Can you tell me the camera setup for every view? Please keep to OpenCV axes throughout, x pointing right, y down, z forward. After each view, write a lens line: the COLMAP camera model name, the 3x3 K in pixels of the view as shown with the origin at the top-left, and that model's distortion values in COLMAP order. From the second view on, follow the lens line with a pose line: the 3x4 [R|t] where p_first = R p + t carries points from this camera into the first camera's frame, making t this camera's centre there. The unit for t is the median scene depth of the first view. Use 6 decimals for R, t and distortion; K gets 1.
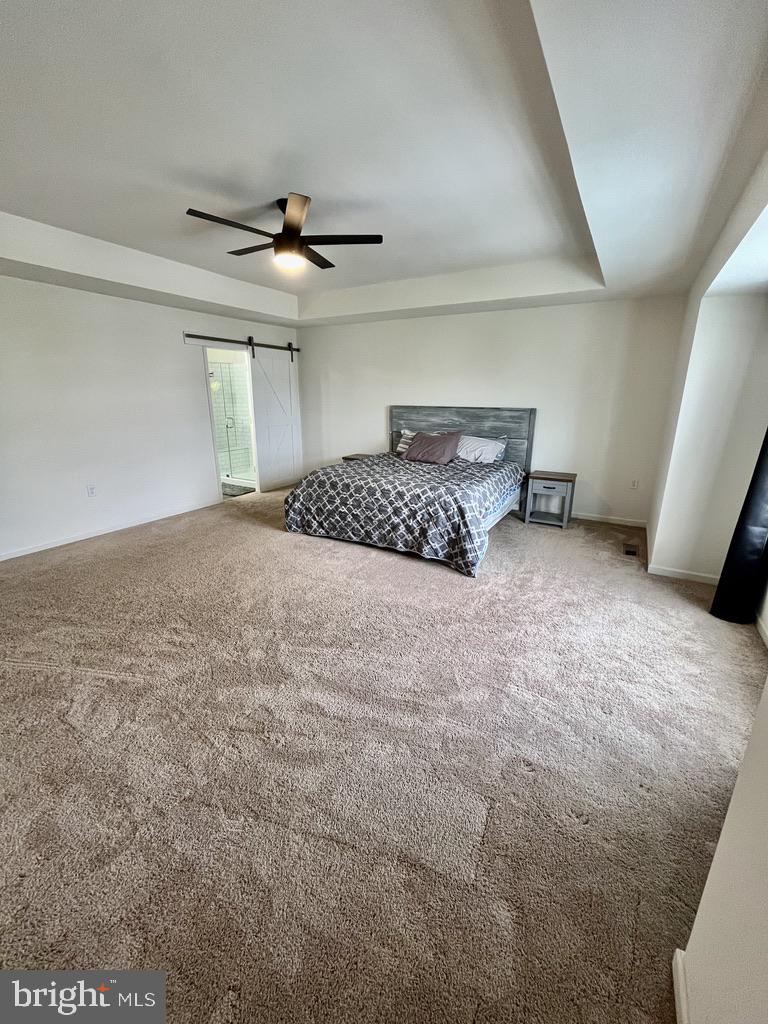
lens RADIAL K [[410.7, 0, 382.5], [0, 410.7, 506.9], [0, 0, 1]] dist [-0.000841, 0.000480]
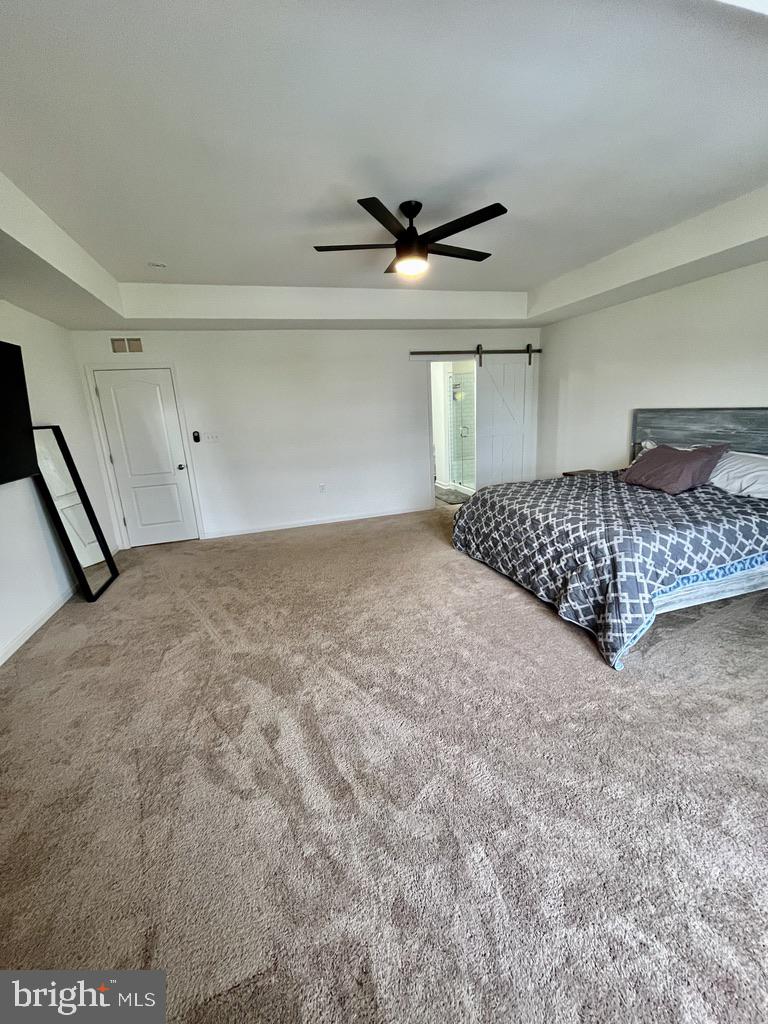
lens RADIAL K [[410.7, 0, 387.4], [0, 410.7, 507.2], [0, 0, 1]] dist [-0.000841, 0.000480]
pose [[0.736162, 0.117706, -0.666492, 0.315419], [-0.125245, 0.991445, 0.036758, -0.057055], [0.665116, 0.056415, 0.744606, 0.213807]]
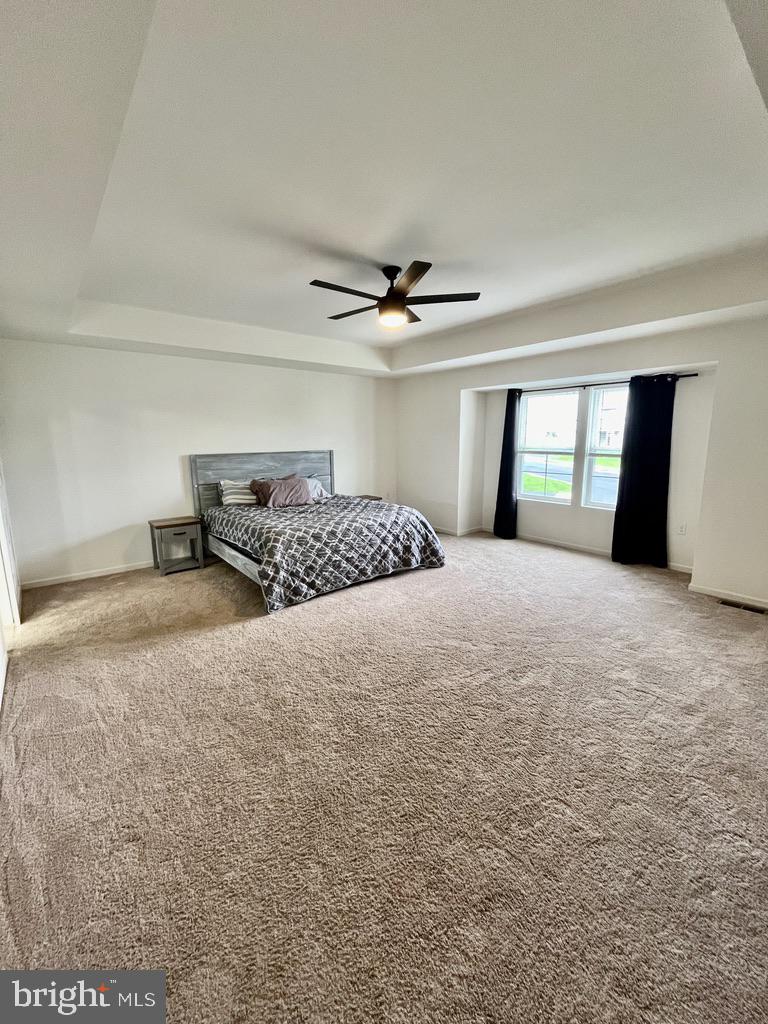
lens RADIAL K [[410.7, 0, 388.8], [0, 410.7, 507.2], [0, 0, 1]] dist [-0.000841, 0.000480]
pose [[0.338241, -0.162946, 0.926845, -0.964121], [0.258595, 0.963074, 0.074944, -0.154139], [-0.904832, 0.214329, 0.367888, 0.528254]]
